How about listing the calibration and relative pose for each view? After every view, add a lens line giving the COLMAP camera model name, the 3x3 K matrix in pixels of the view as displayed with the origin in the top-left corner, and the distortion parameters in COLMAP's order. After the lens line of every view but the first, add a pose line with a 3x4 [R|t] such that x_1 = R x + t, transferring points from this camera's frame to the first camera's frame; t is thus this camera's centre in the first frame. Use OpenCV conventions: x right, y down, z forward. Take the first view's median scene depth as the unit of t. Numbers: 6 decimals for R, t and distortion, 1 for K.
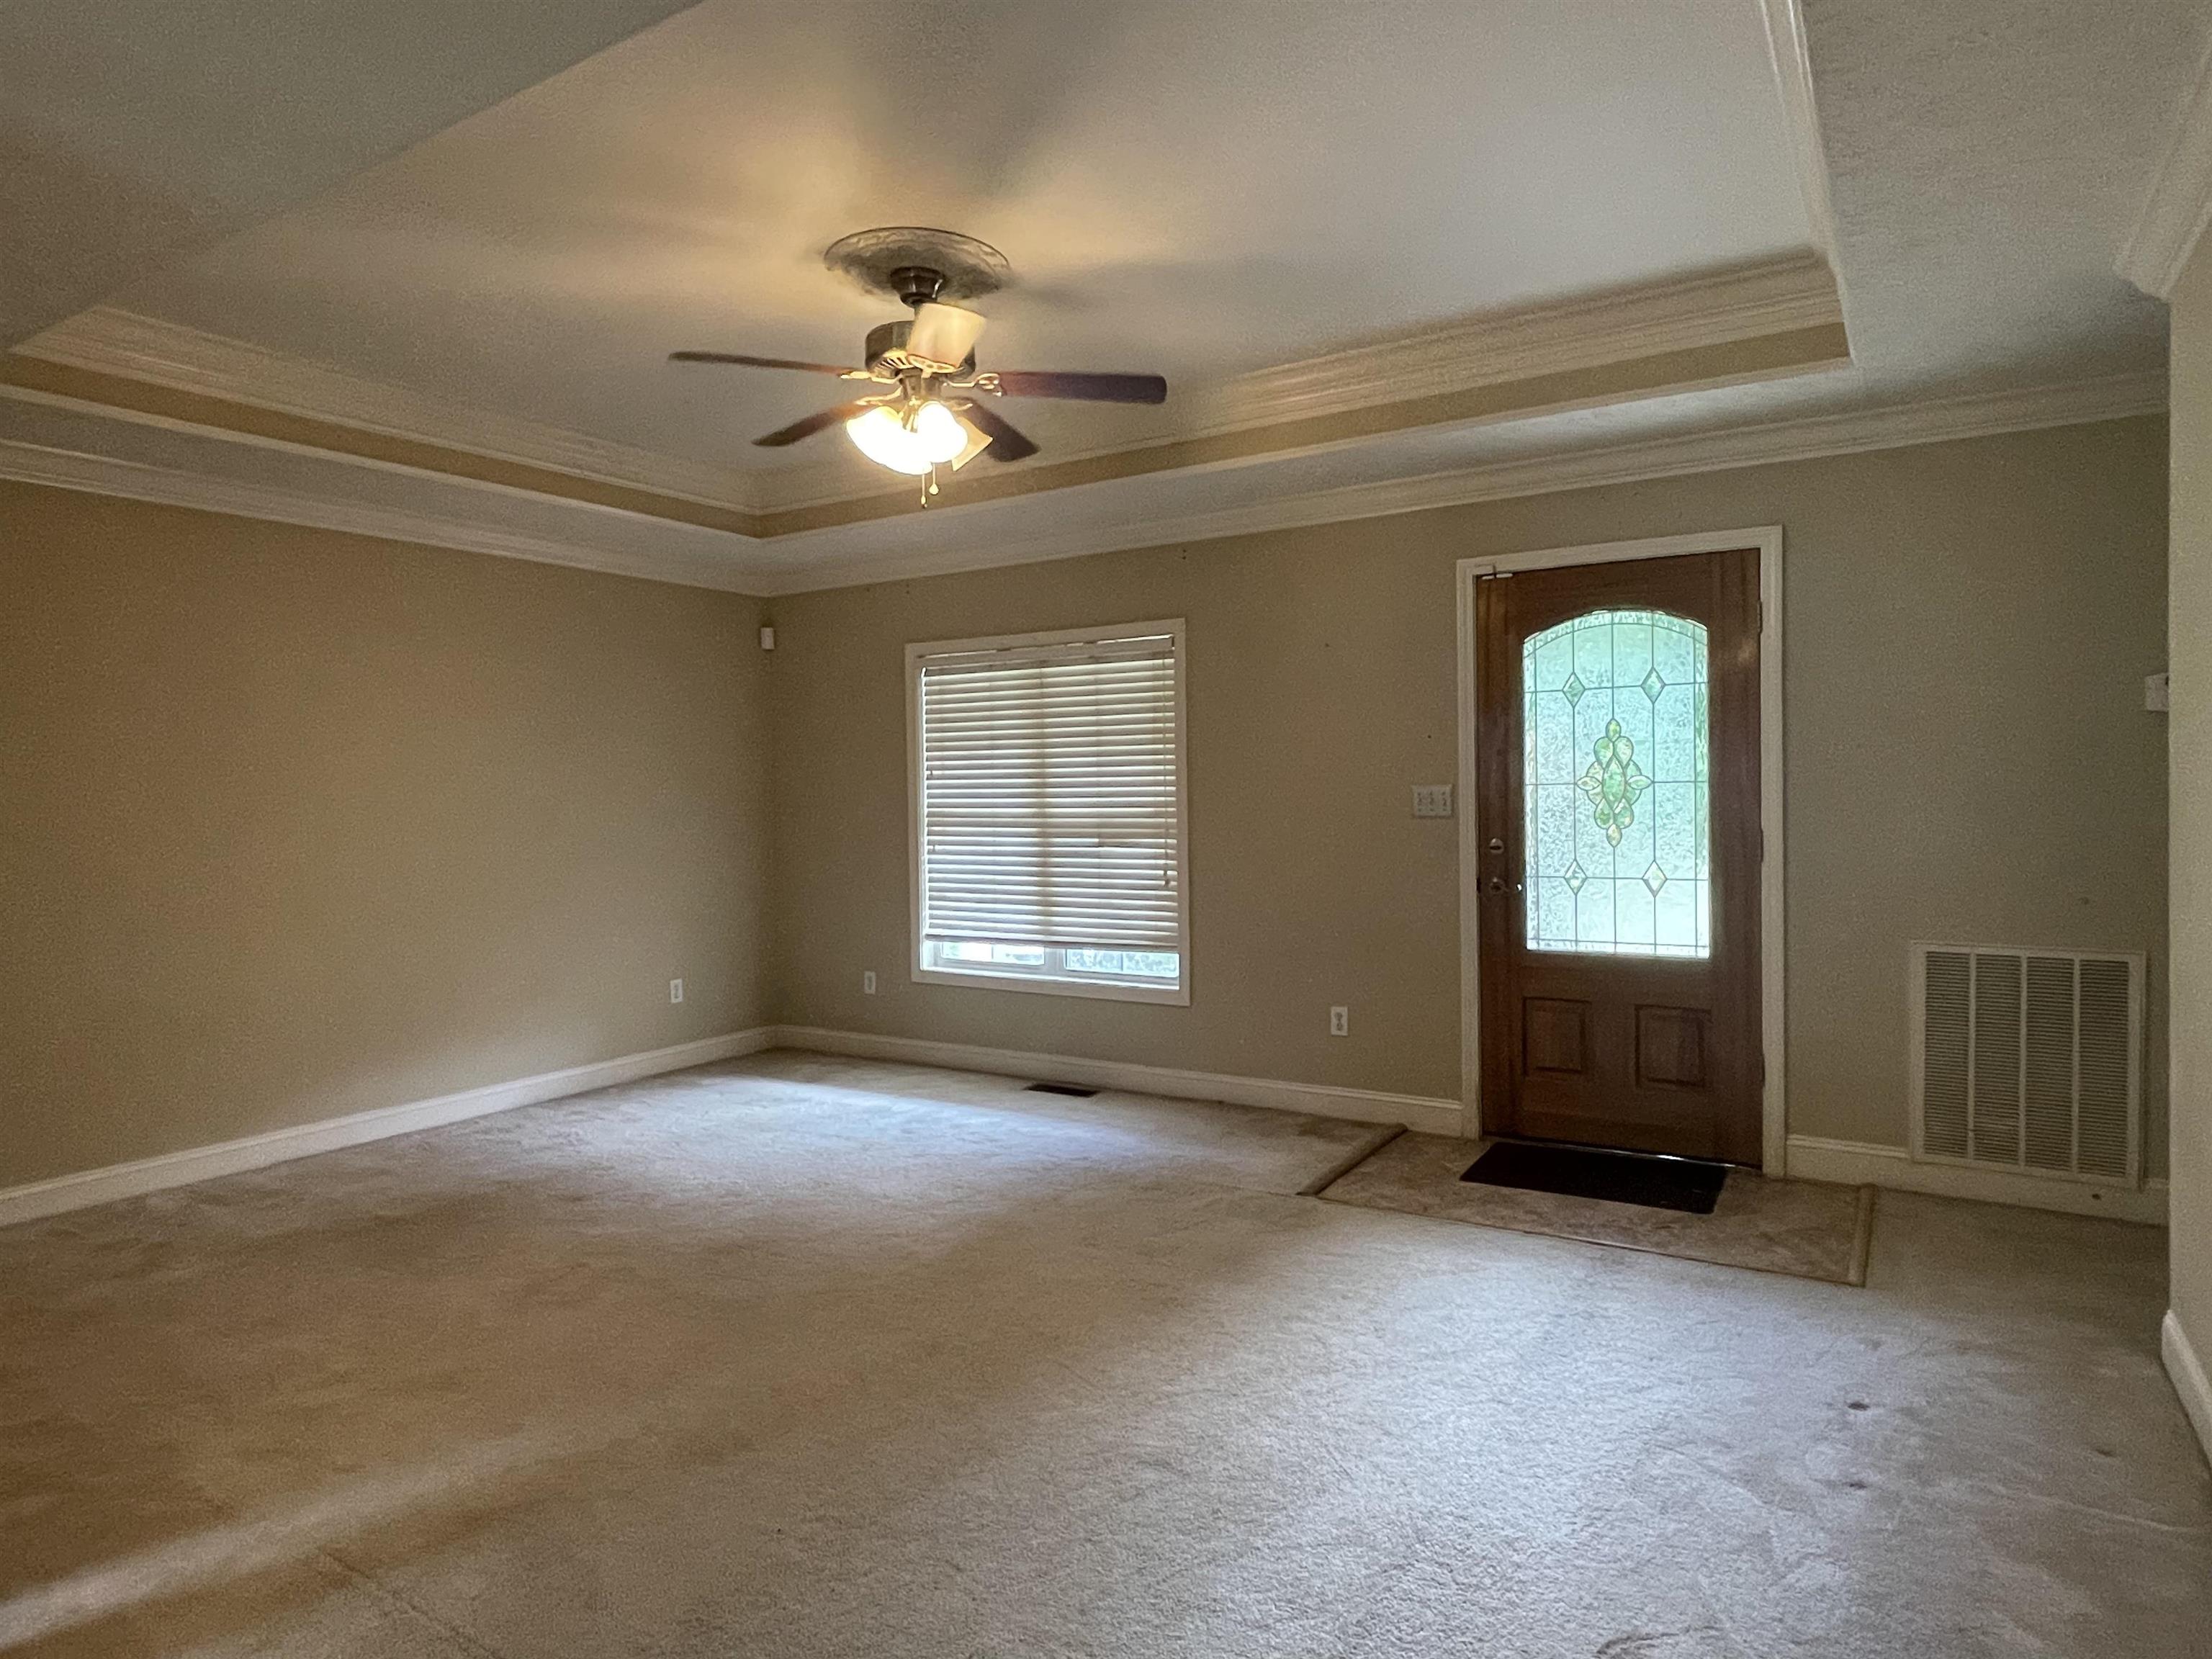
lens RADIAL K [[1285.5, 0, 1106.0], [0, 1285.5, 829.5], [0, 0, 1]] dist [-0.000953, -0.002858]
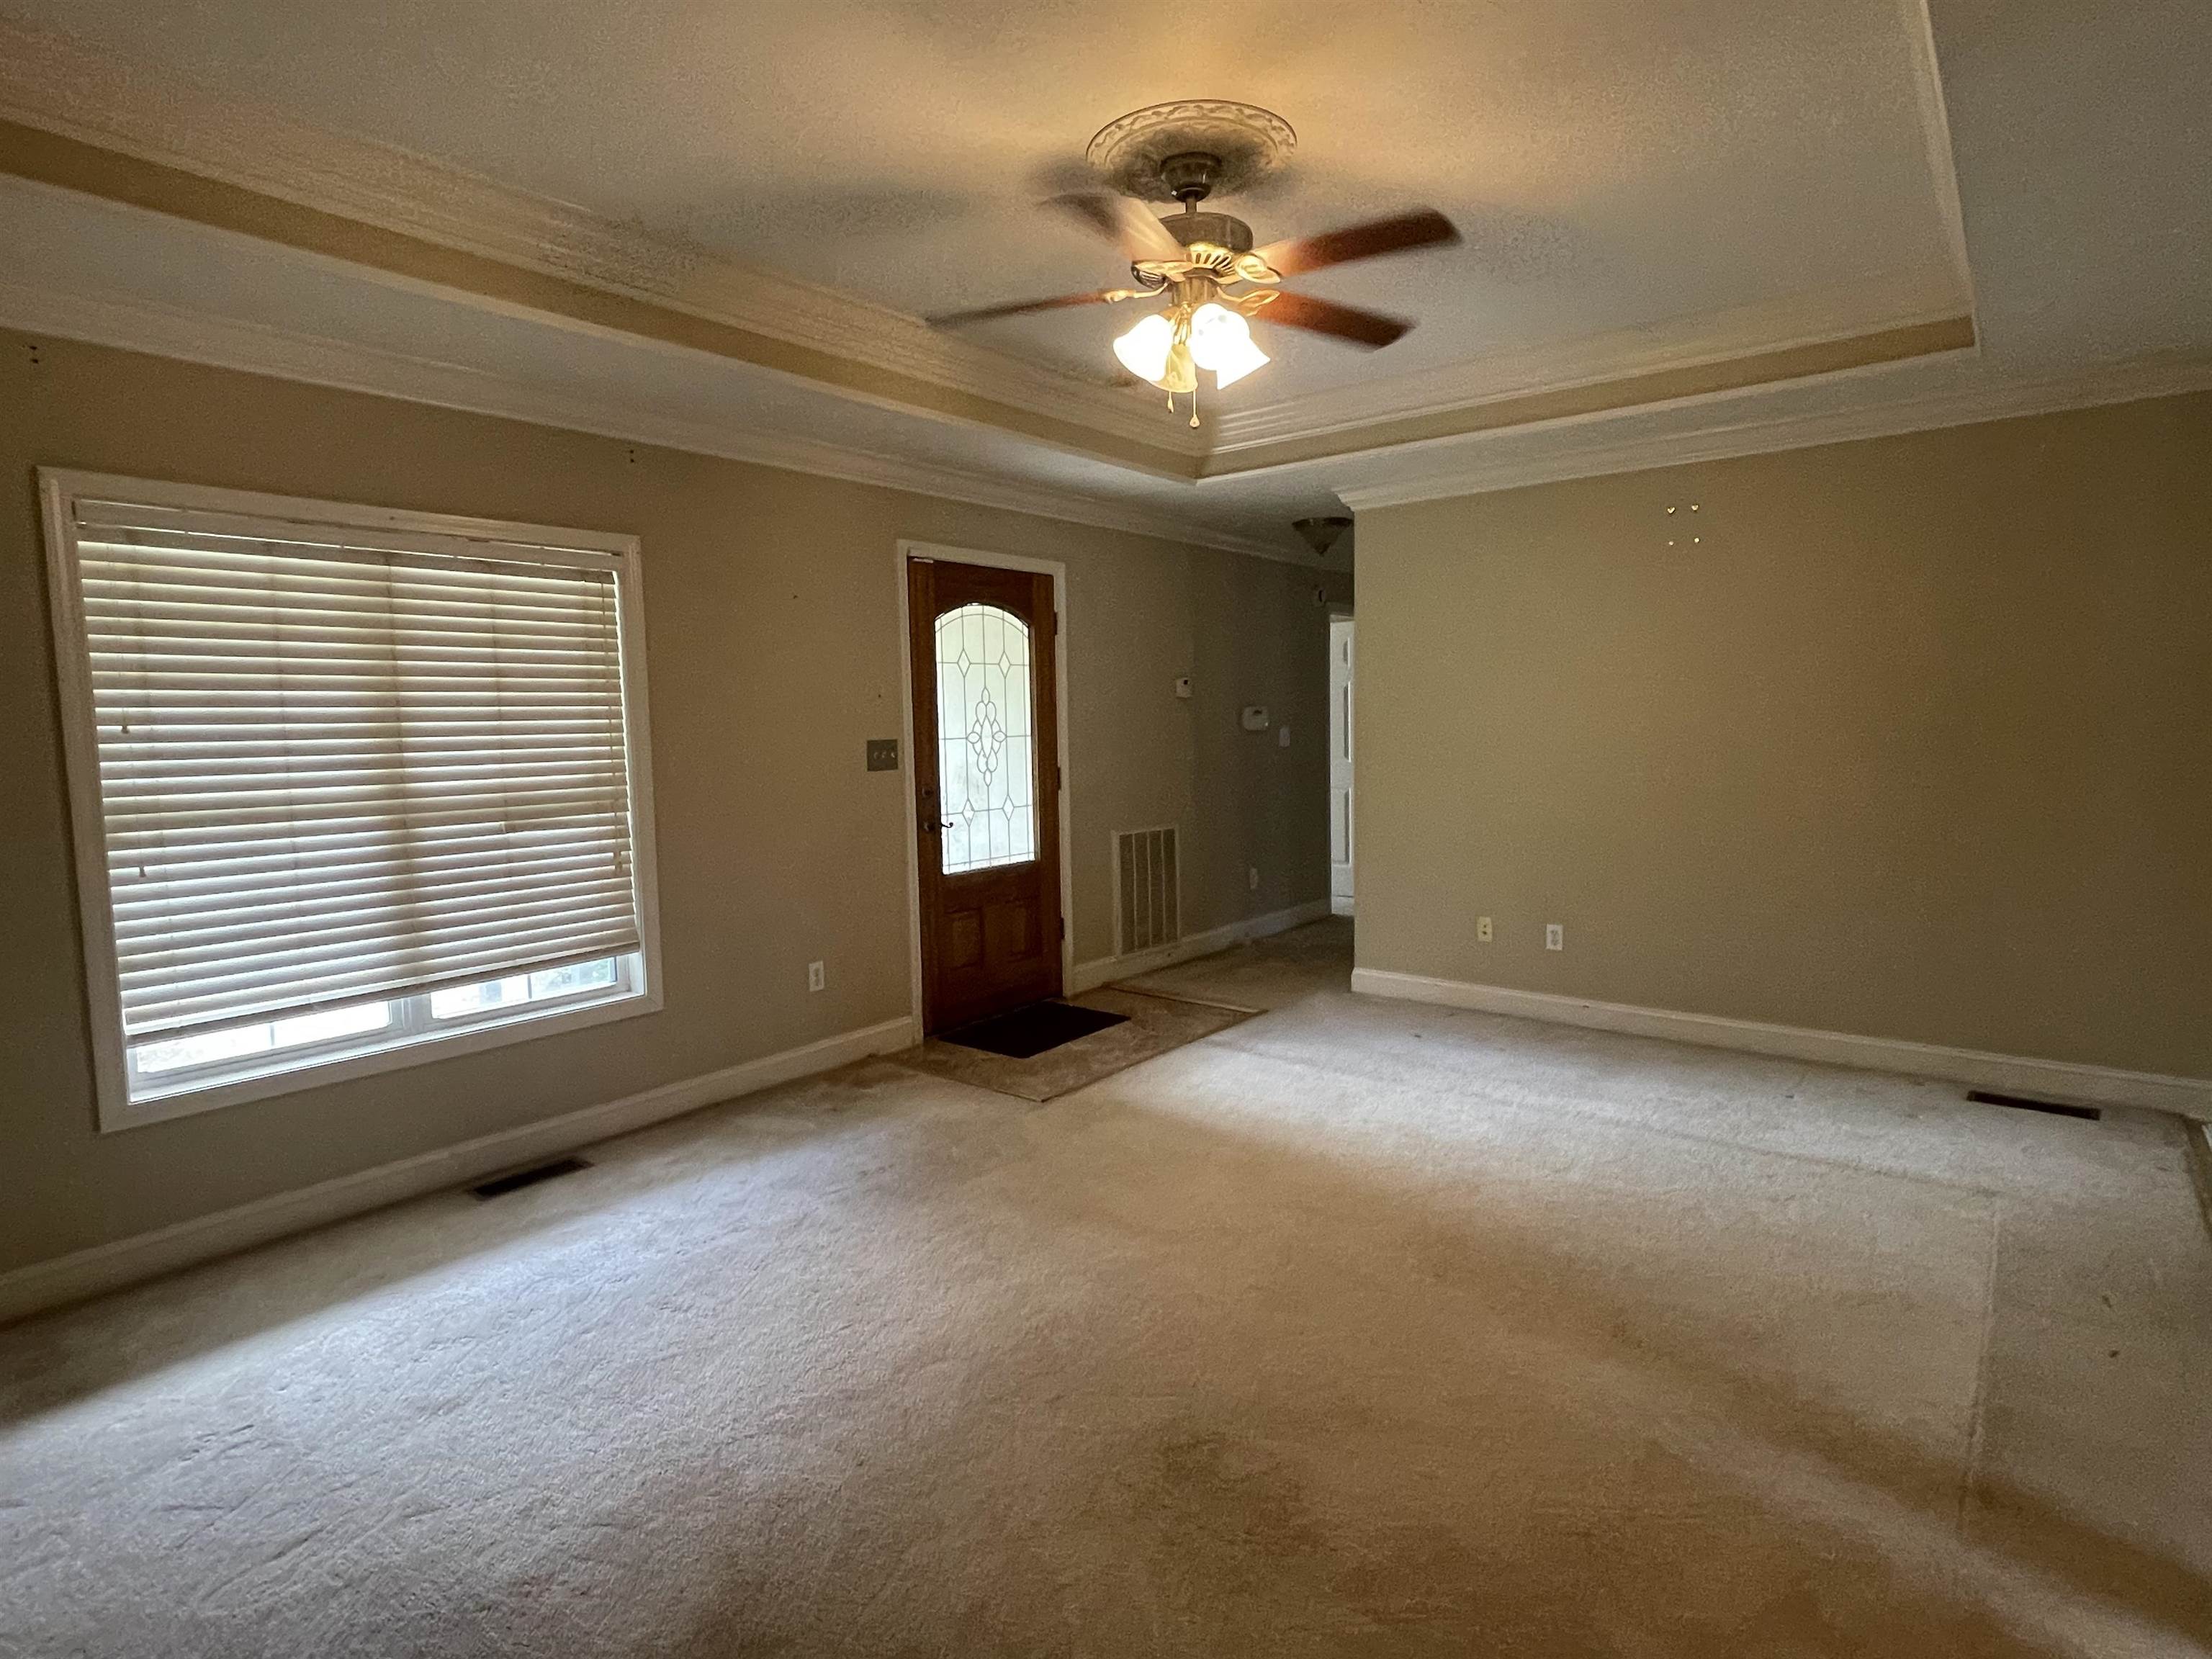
lens RADIAL K [[1149.5, 0, 1106.0], [0, 1149.5, 829.5], [0, 0, 1]] dist [-0.003410, -0.000757]
pose [[0.108568, -0.082222, 0.990683, -0.721969], [0.048297, 0.995833, 0.077356, -0.025799], [-0.992915, 0.039449, 0.112086, 0.718134]]
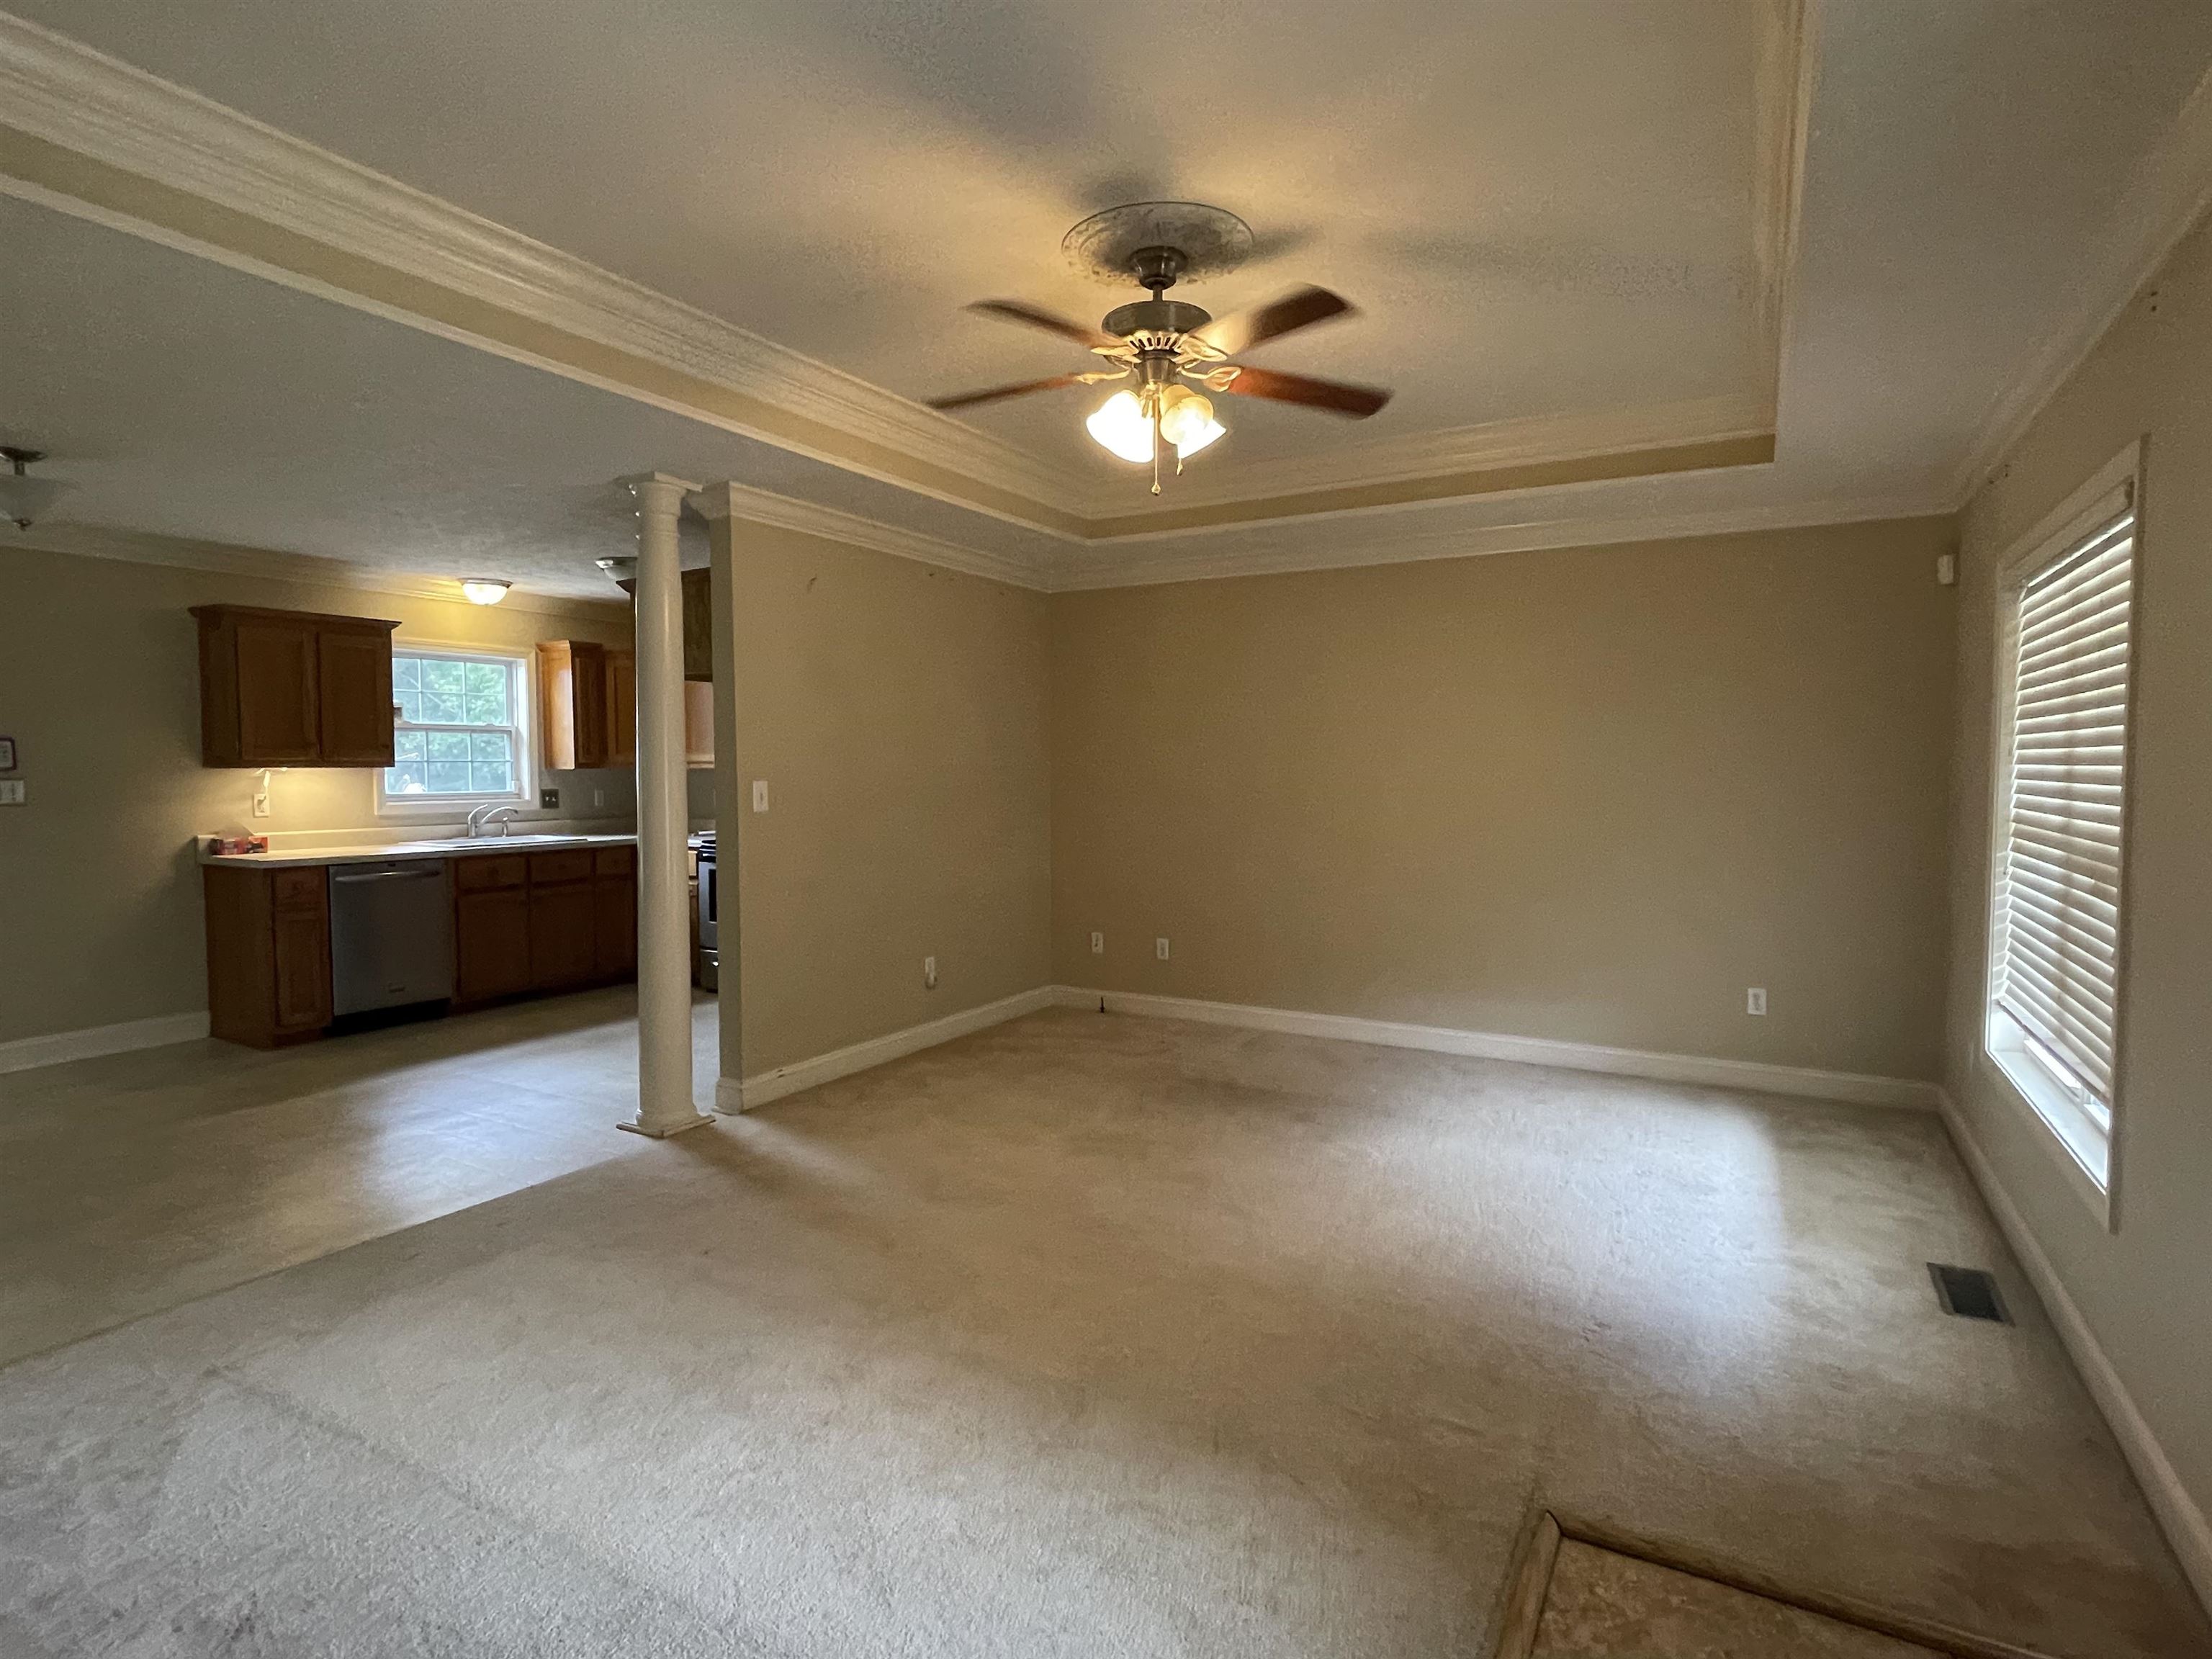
lens RADIAL K [[1149.5, 0, 1106.0], [0, 1149.5, 829.5], [0, 0, 1]] dist [-0.003410, -0.000757]
pose [[0.044896, 0.065309, -0.996855, 0.542249], [-0.030936, 0.997473, 0.063956, -0.035185], [0.998513, 0.027967, 0.046803, 0.677635]]
